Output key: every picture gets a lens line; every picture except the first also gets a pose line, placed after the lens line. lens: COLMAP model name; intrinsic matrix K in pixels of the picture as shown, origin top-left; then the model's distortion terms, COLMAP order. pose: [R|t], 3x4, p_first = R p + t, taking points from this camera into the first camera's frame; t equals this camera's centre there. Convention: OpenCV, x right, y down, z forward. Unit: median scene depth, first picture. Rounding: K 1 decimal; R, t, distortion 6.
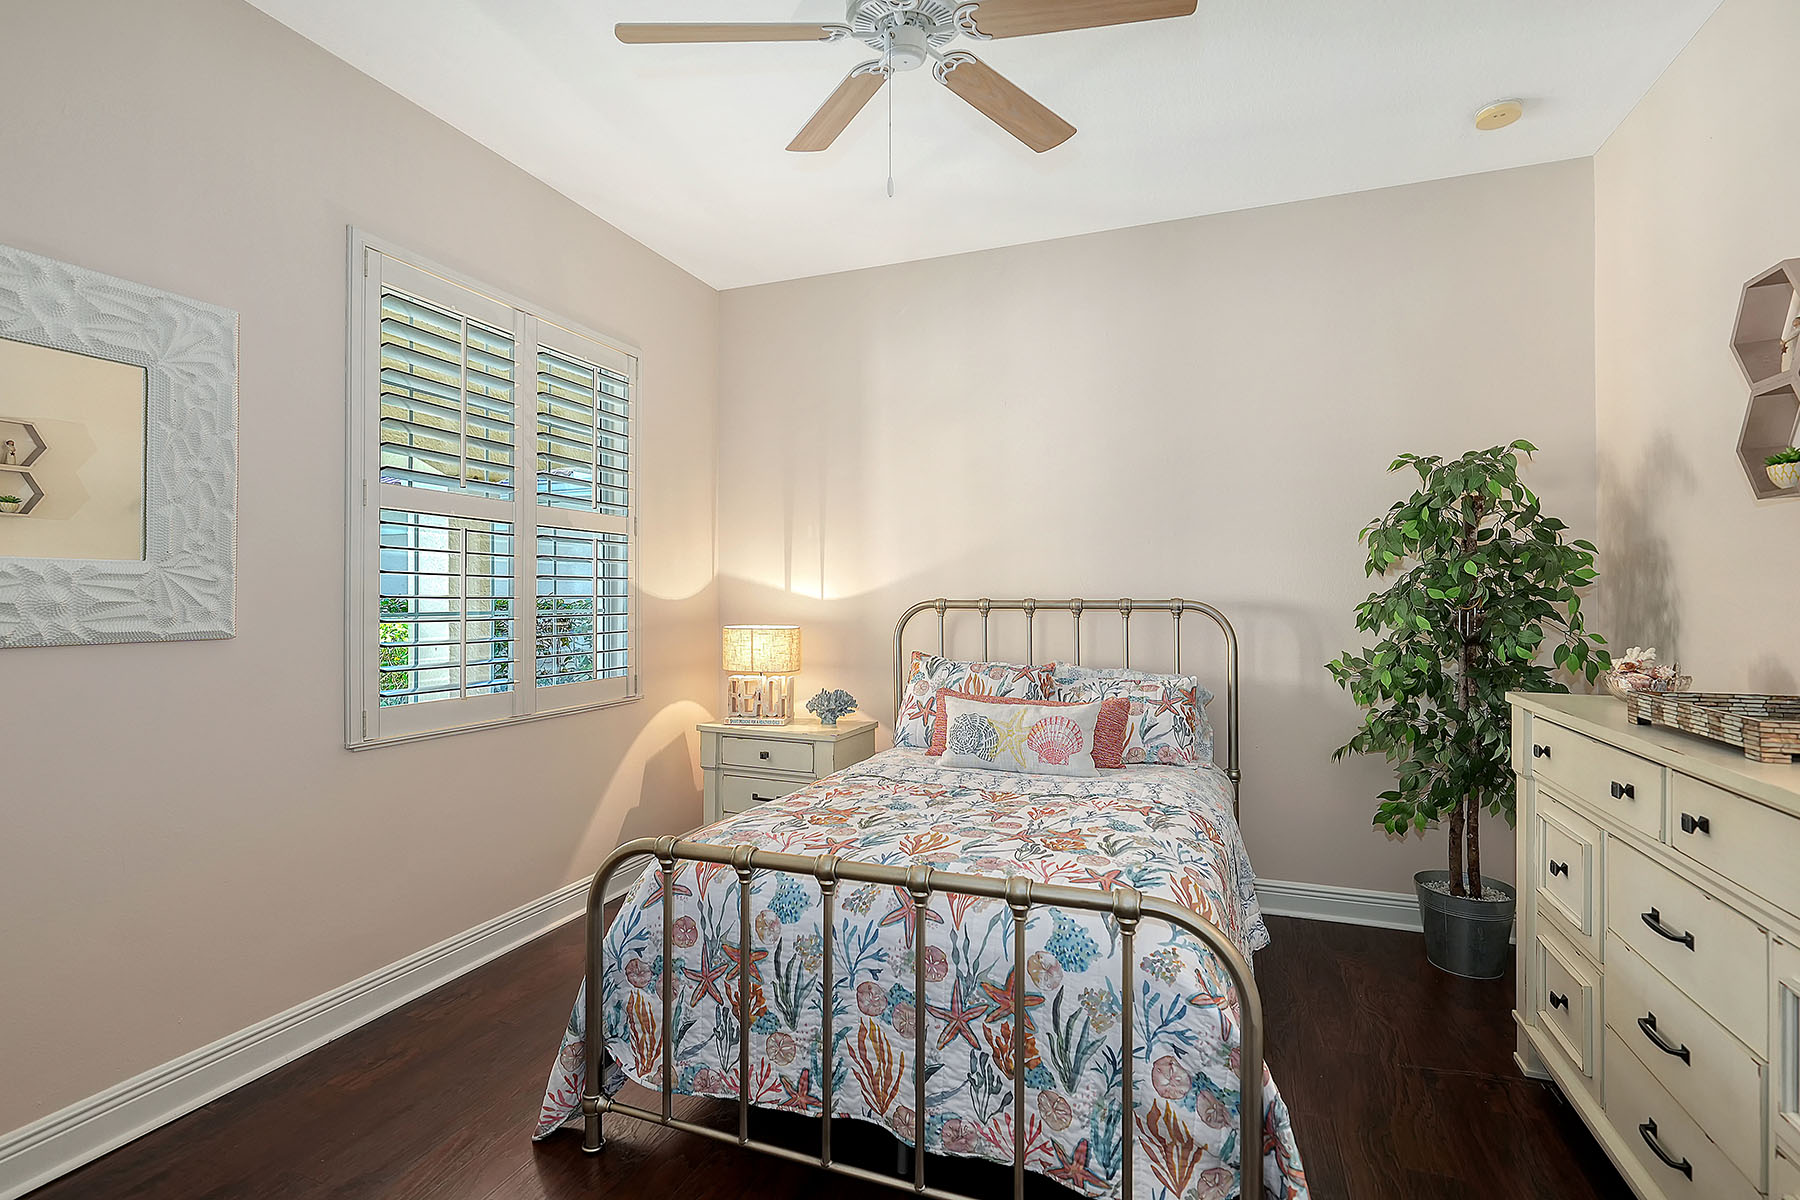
lens RADIAL K [[869.5, 0, 902.9], [0, 869.5, 596.1], [0, 0, 1]] dist [0.000036, -0.001282]
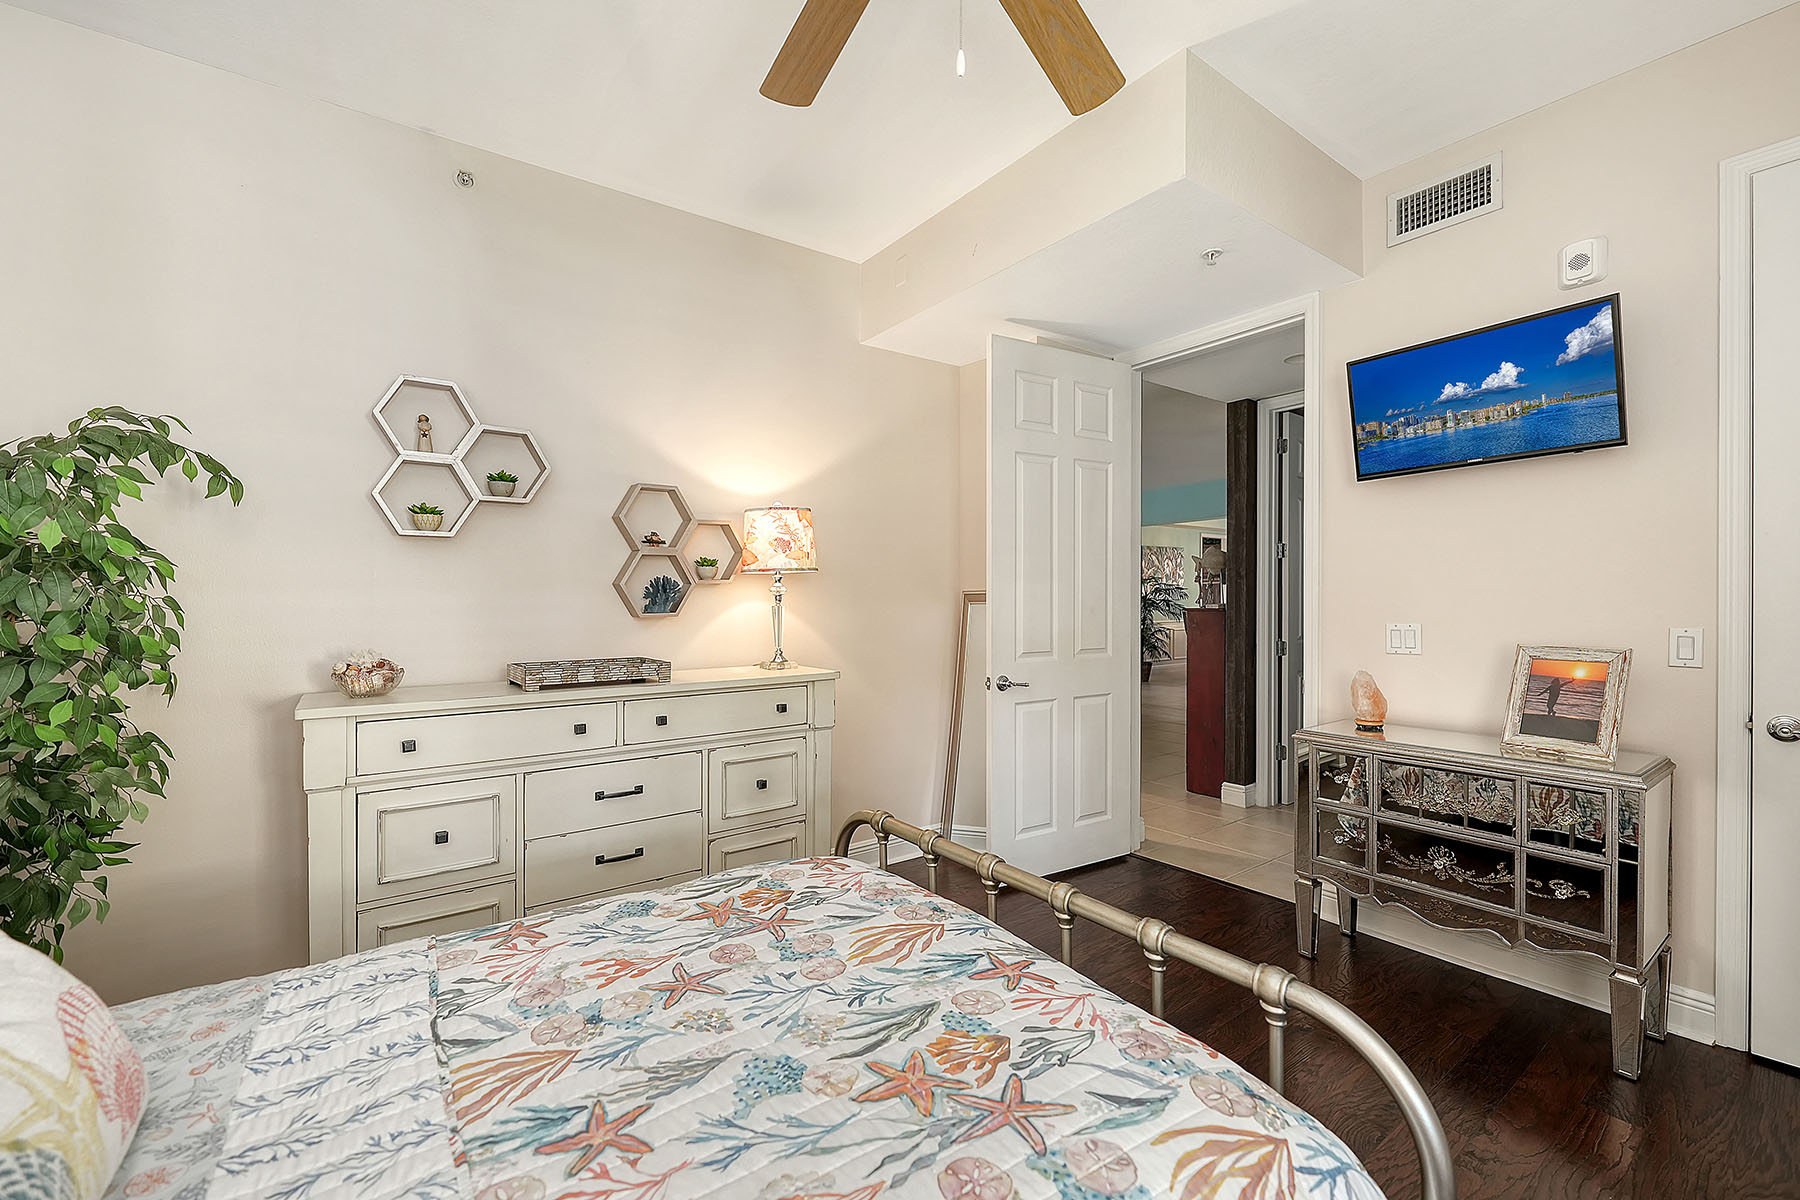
lens RADIAL K [[742.5, 0, 904.4], [0, 742.5, 603.9], [0, 0, 1]] dist [-0.000111, -0.000284]
pose [[-0.849030, -0.000229, 0.528344, -0.292846], [-0.000132, 1.000000, 0.000222, -0.000293], [-0.528344, 0.000119, -0.849030, 1.442494]]
